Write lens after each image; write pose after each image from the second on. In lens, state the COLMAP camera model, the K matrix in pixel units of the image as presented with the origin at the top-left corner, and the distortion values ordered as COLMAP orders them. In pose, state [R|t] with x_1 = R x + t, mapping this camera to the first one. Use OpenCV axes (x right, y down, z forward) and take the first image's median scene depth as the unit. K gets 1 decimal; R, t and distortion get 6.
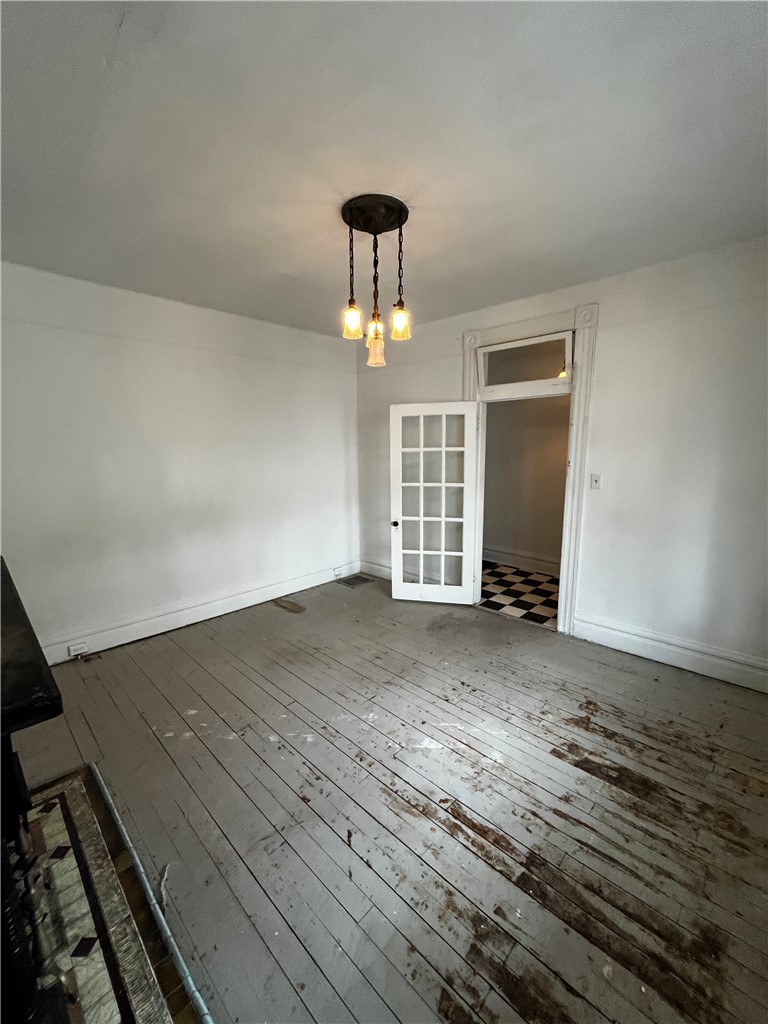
lens RADIAL K [[416.6, 0, 383.4], [0, 416.6, 512.2], [0, 0, 1]] dist [-0.004790, -0.000538]
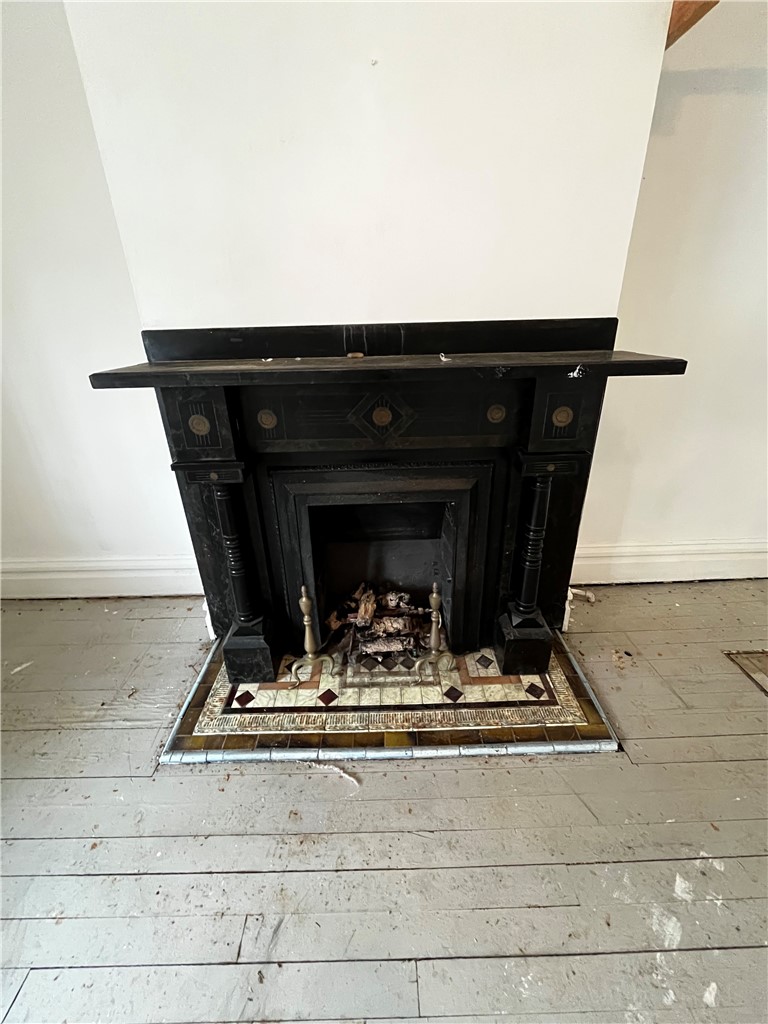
lens RADIAL K [[416.6, 0, 385.9], [0, 416.6, 509.3], [0, 0, 1]] dist [-0.004790, -0.000538]
pose [[-0.706709, 0.307137, -0.637361, -0.226987], [-0.086547, 0.856563, 0.508733, 0.028730], [0.702190, 0.414688, -0.578759, 1.283361]]
